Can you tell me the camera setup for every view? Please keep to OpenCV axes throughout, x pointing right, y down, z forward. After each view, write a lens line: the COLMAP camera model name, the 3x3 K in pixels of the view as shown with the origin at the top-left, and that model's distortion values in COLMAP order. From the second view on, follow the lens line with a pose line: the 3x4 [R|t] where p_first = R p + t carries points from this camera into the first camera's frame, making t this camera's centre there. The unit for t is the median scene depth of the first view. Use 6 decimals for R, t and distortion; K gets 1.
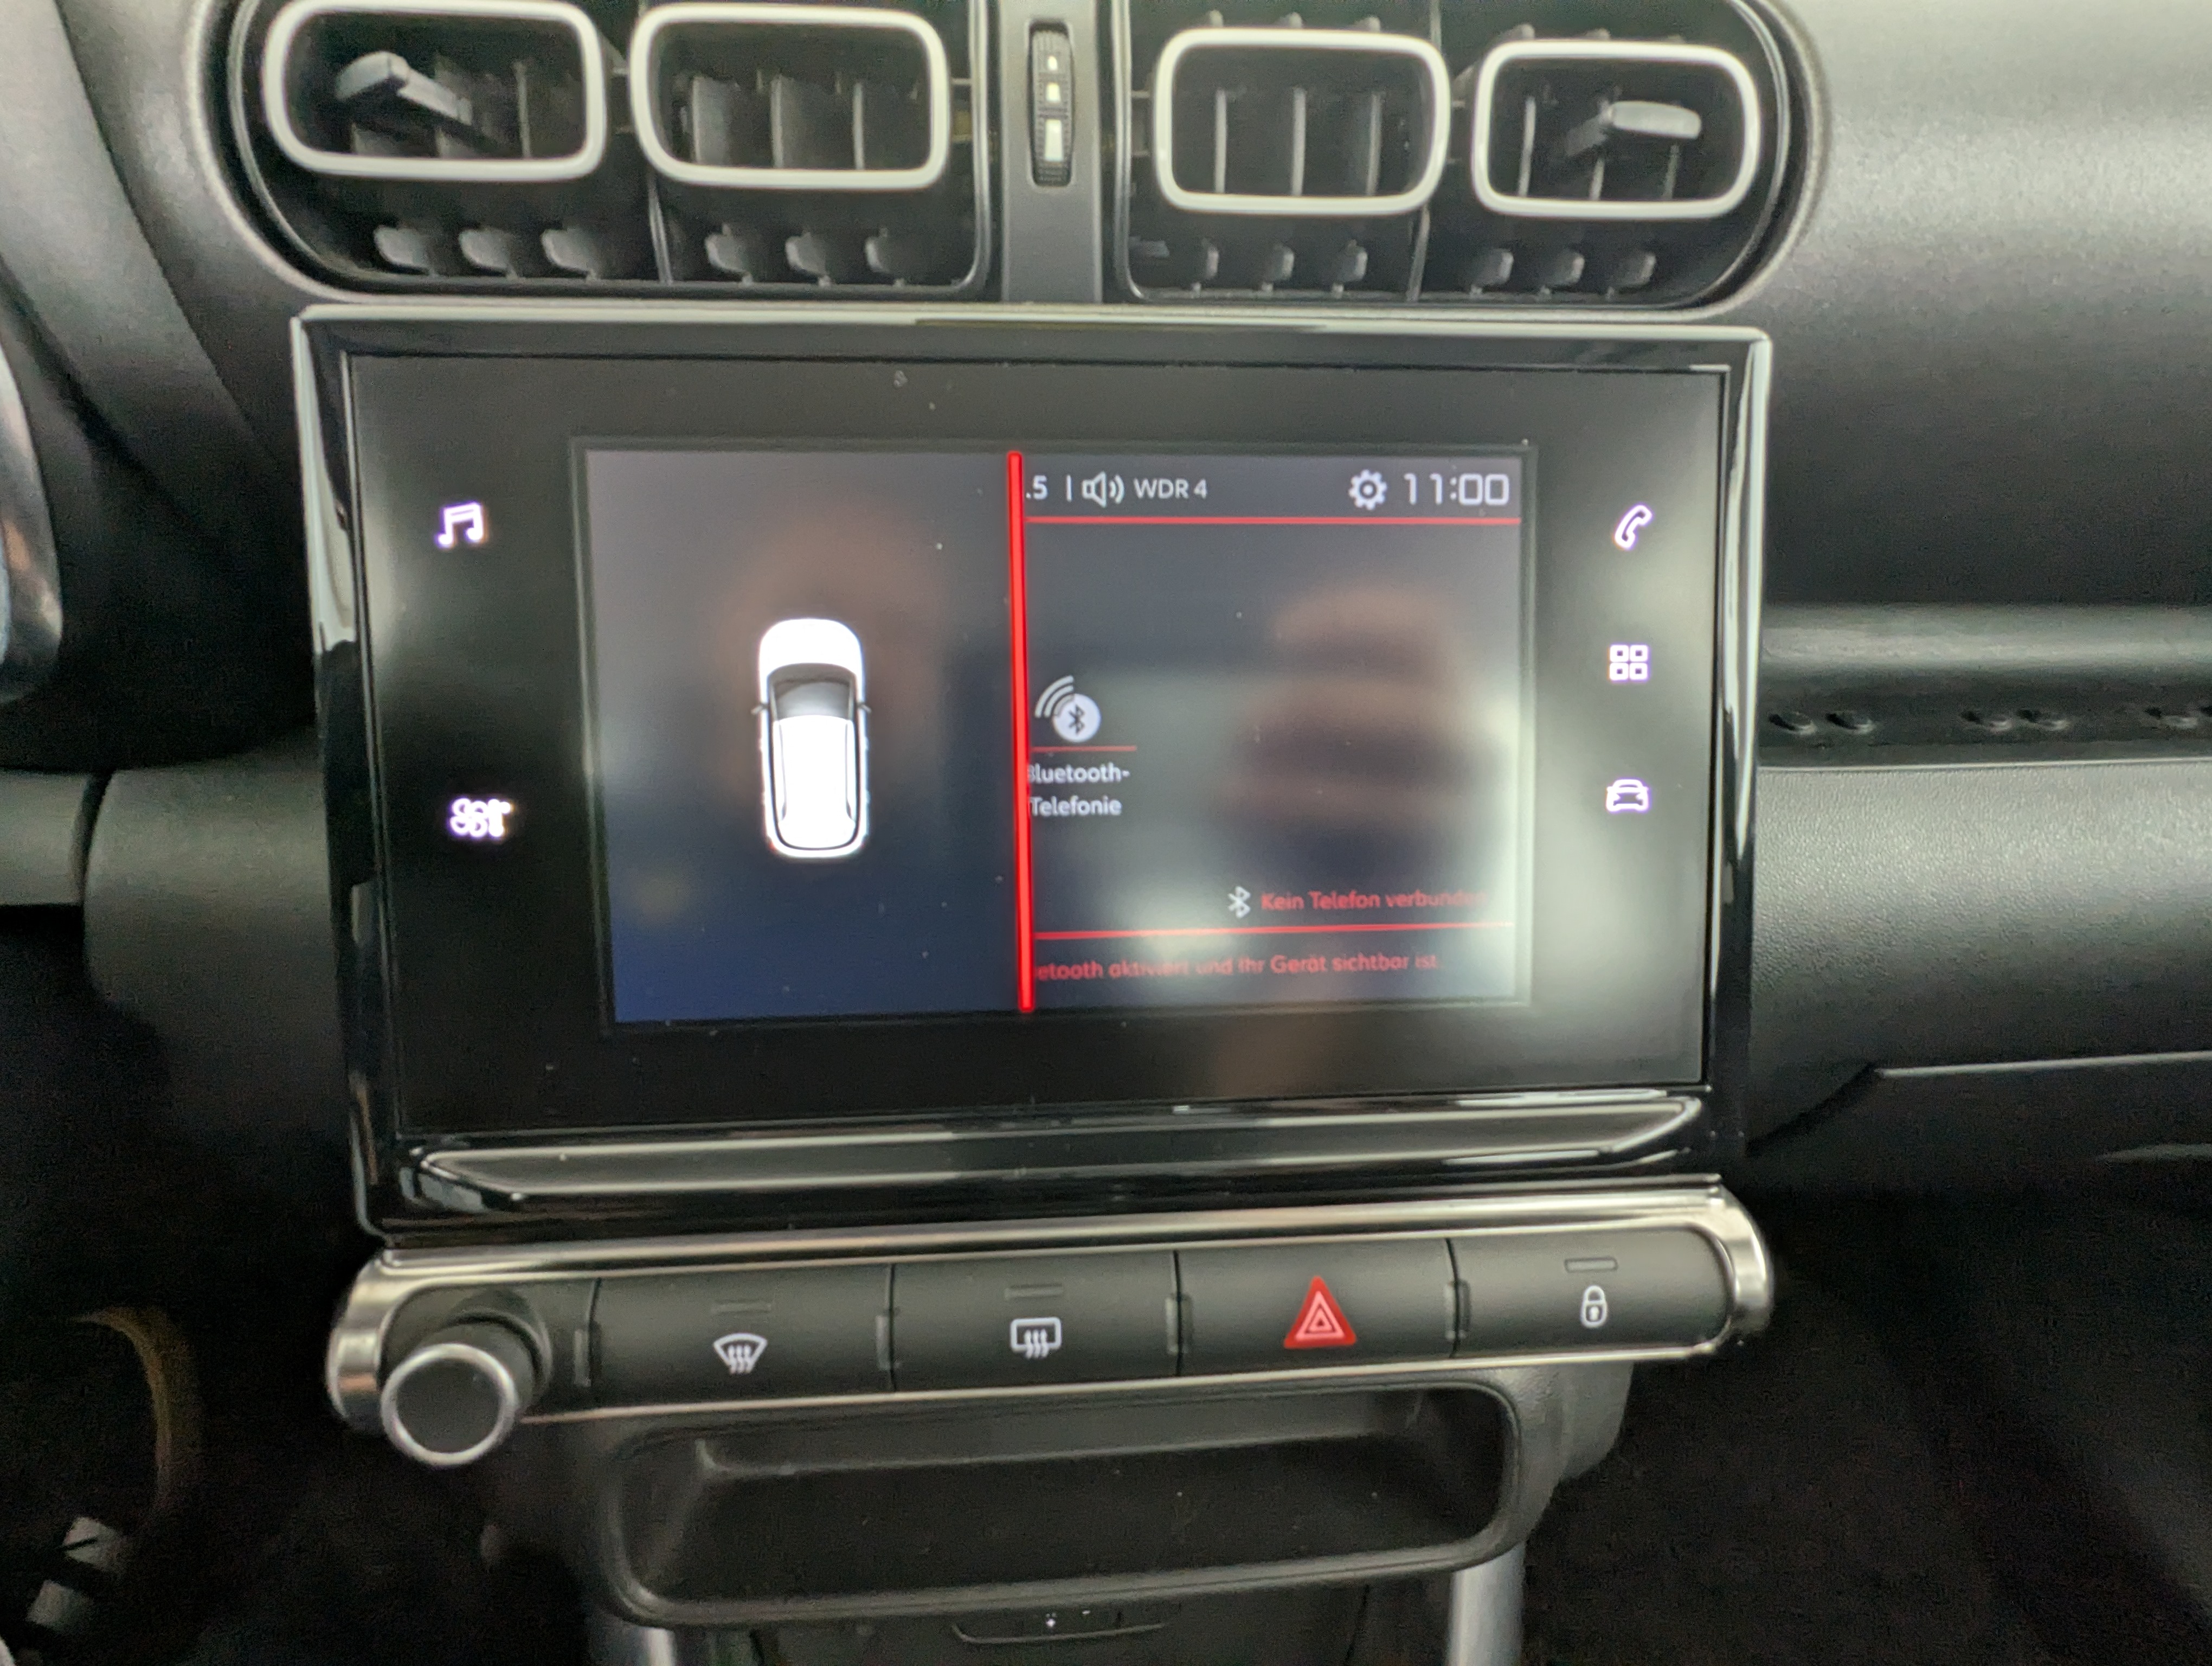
lens RADIAL K [[1034.8, 0, 1100.1], [0, 1034.8, 822.7], [0, 0, 1]] dist [0.010930, -0.003967]
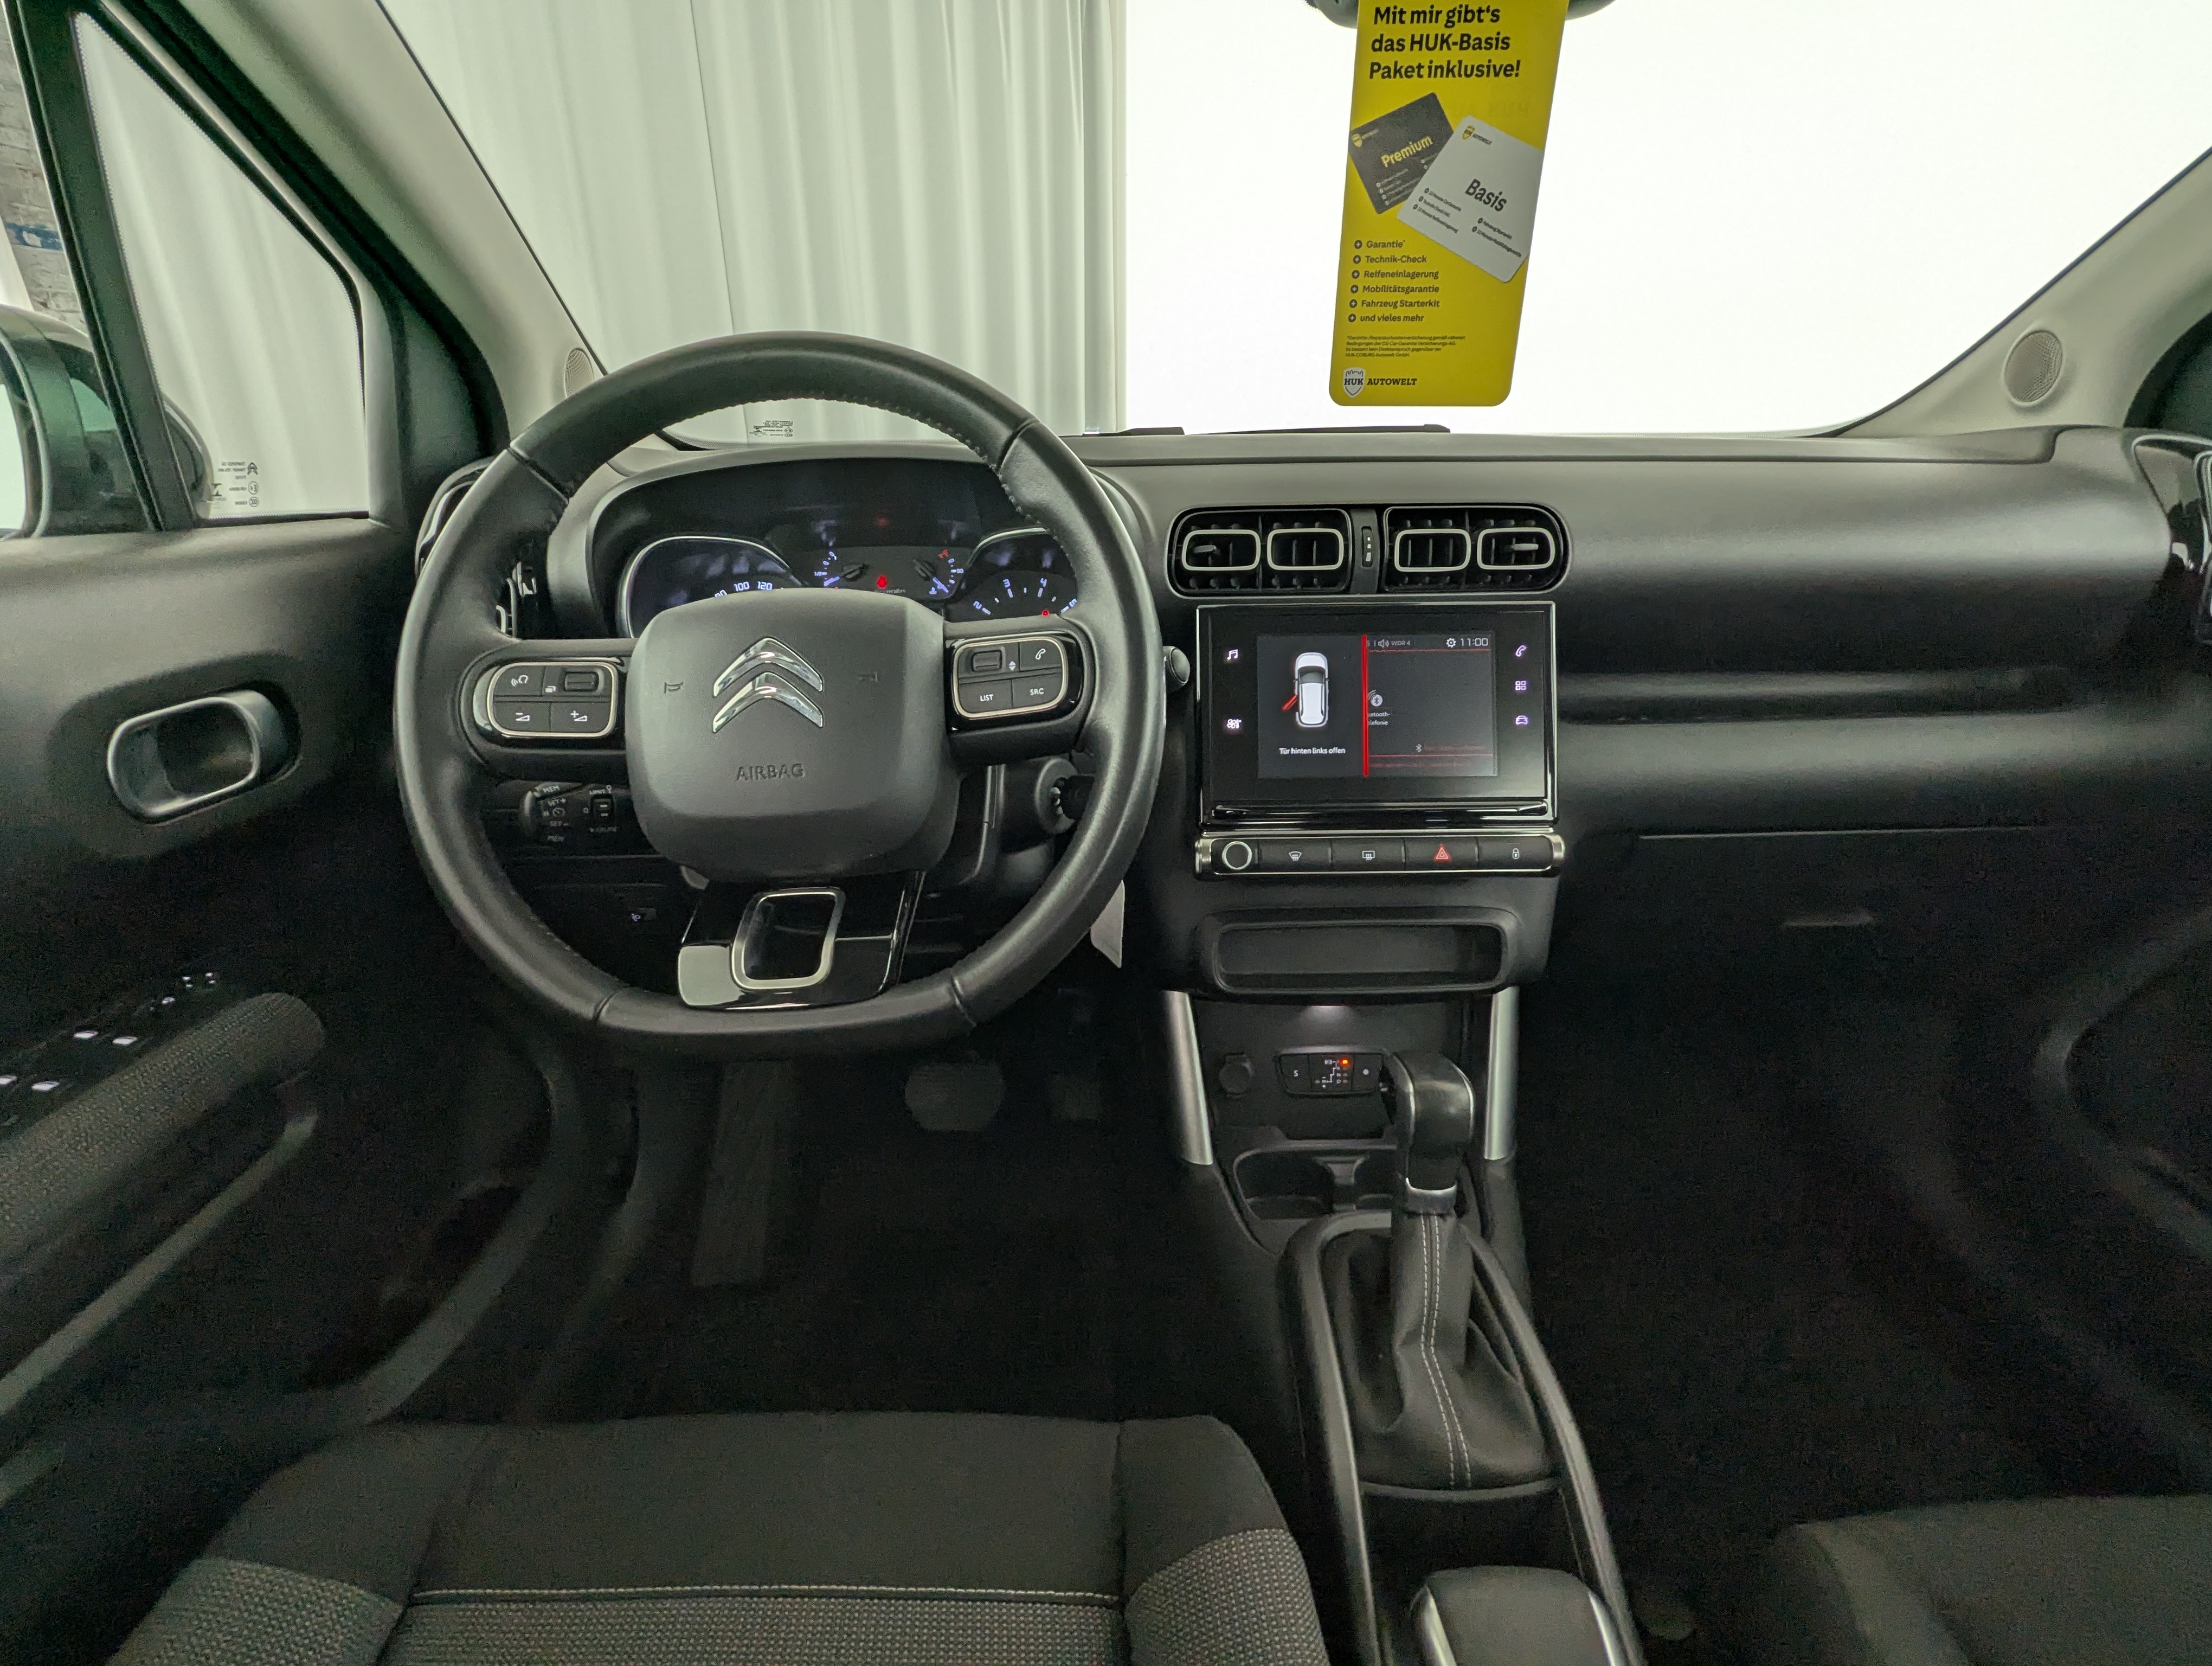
lens RADIAL K [[1034.8, 0, 1102.7], [0, 1034.8, 847.9], [0, 0, 1]] dist [0.010930, -0.003967]
pose [[0.998389, 0.004093, -0.056598, -0.815156], [-0.008218, 0.997309, -0.072844, 0.732397], [0.056148, 0.073192, 0.995736, -2.857700]]
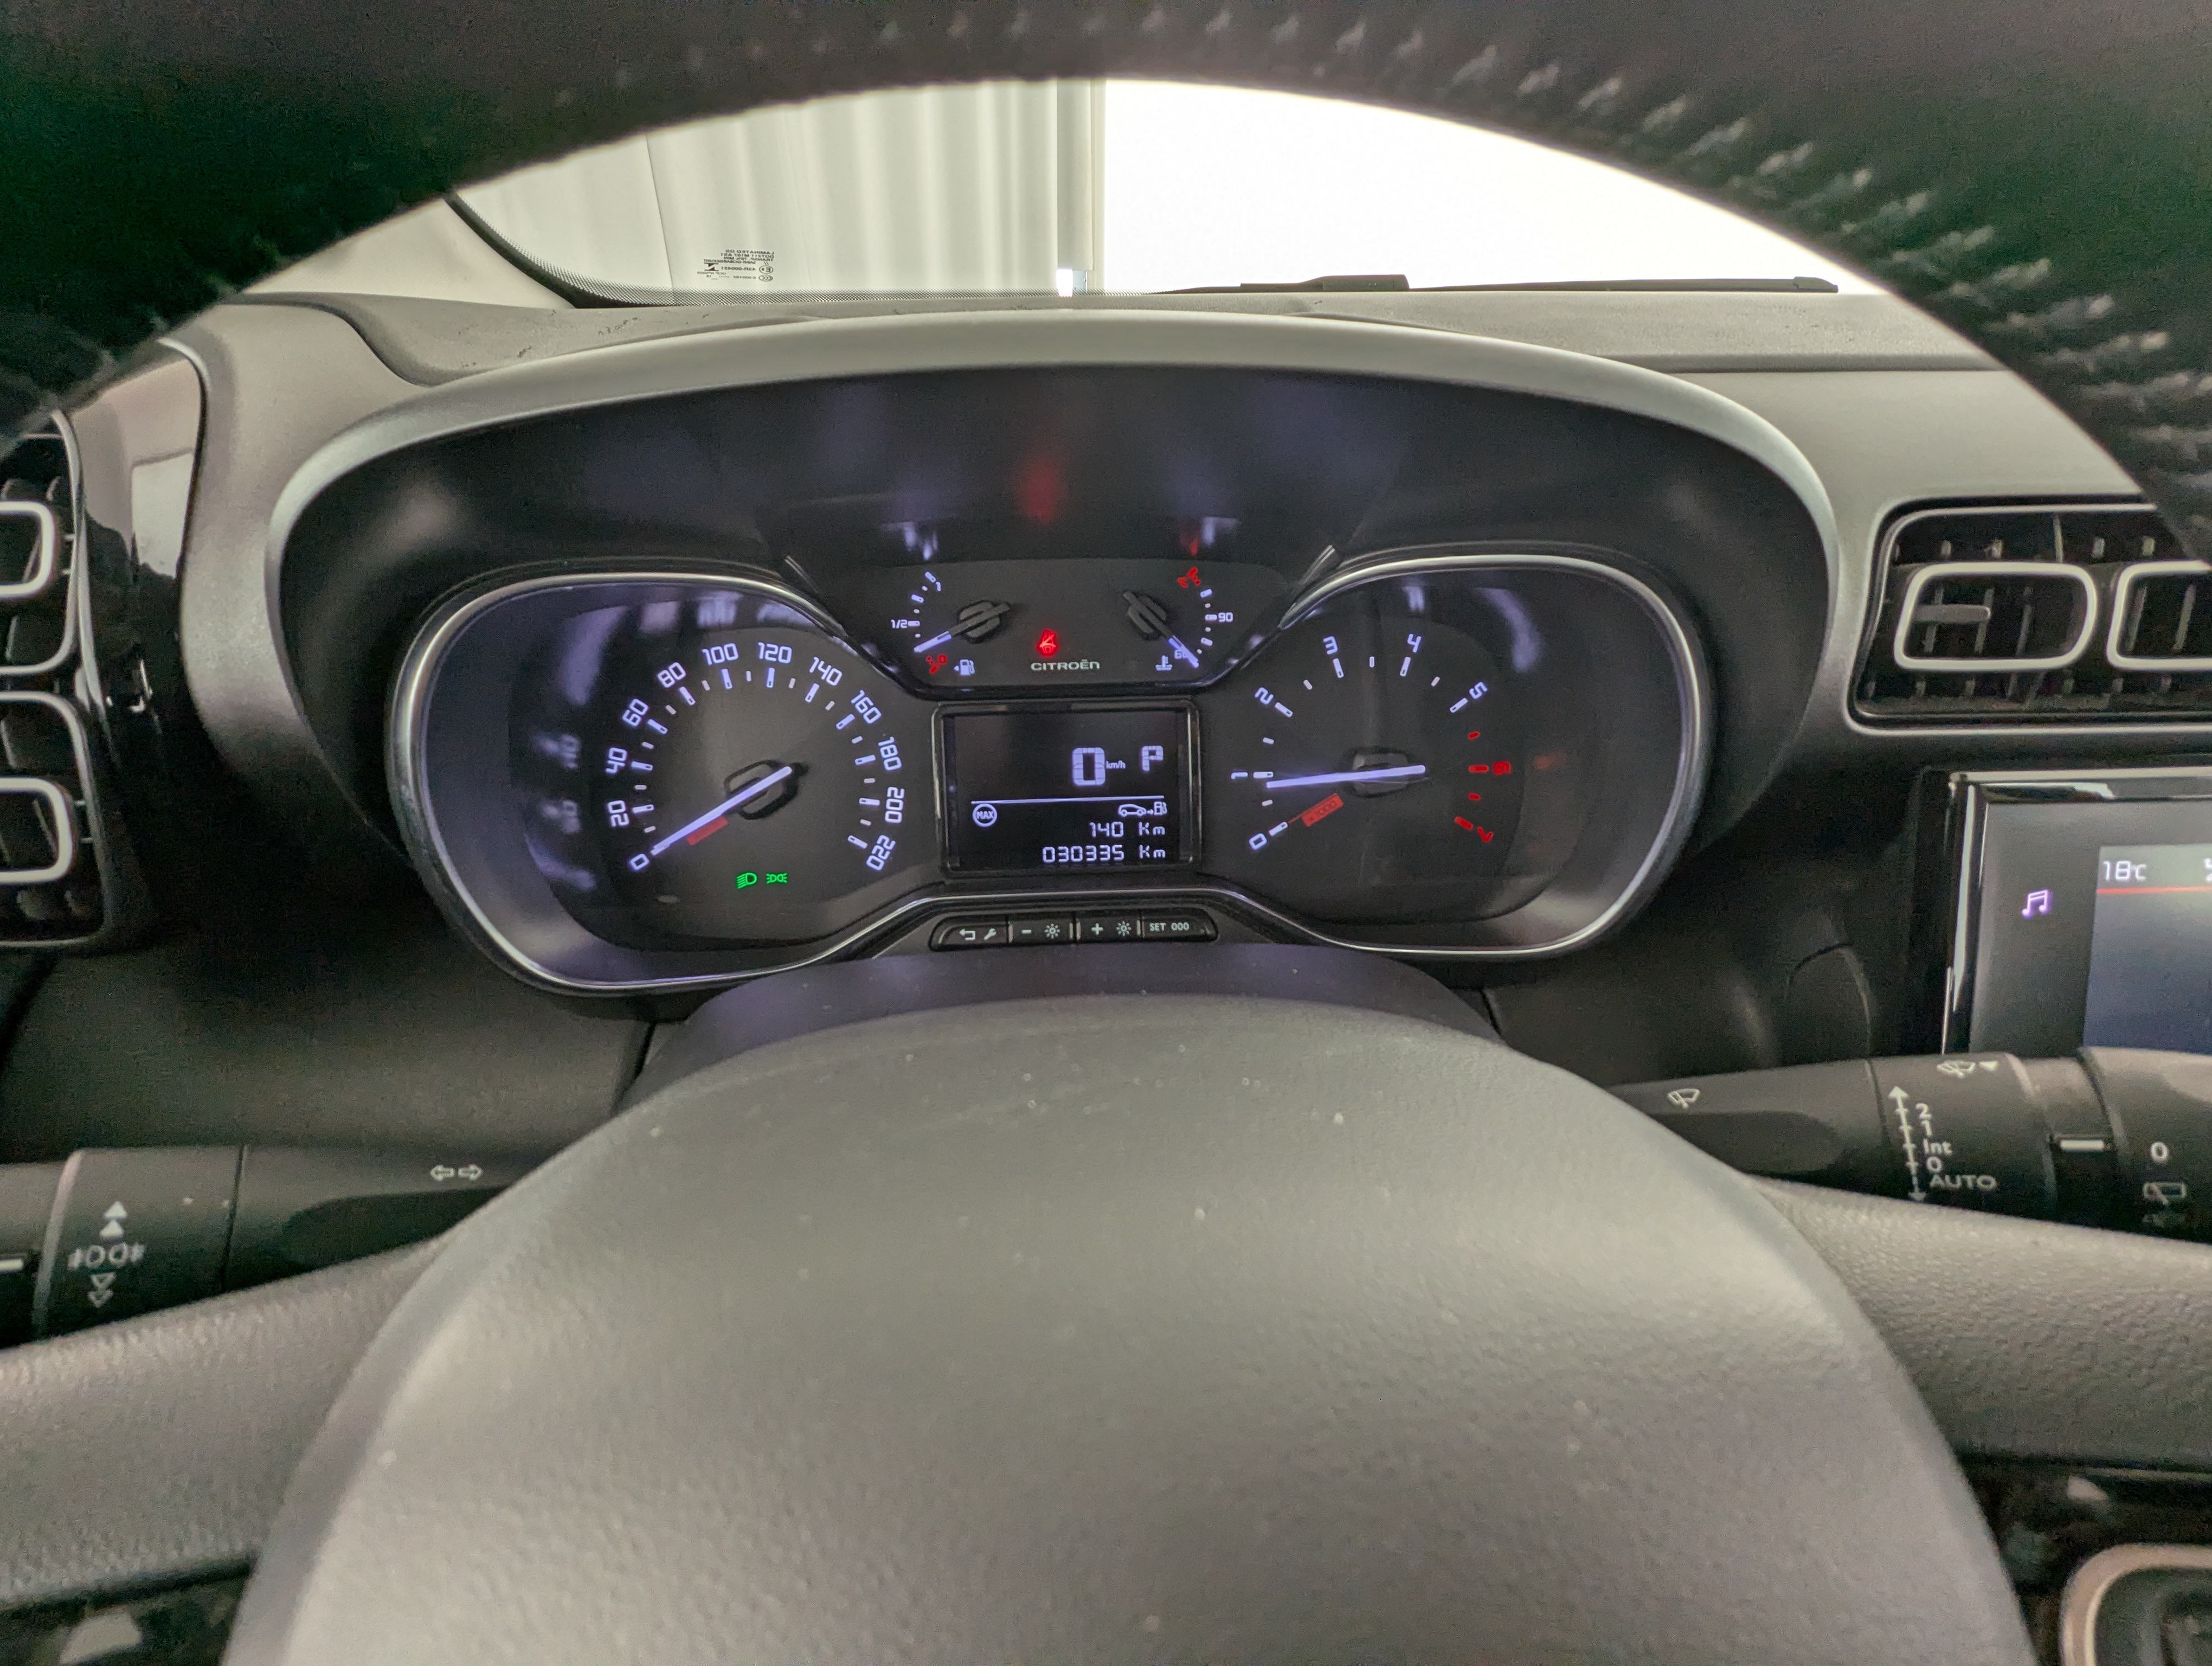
lens RADIAL K [[1034.8, 0, 1103.6], [0, 1034.8, 842.0], [0, 0, 1]] dist [0.010930, -0.003967]
pose [[0.999968, 0.002928, -0.007504, -1.854695], [-0.002605, 0.999087, 0.042653, -0.386794], [0.007622, -0.042632, 0.999062, -0.605343]]
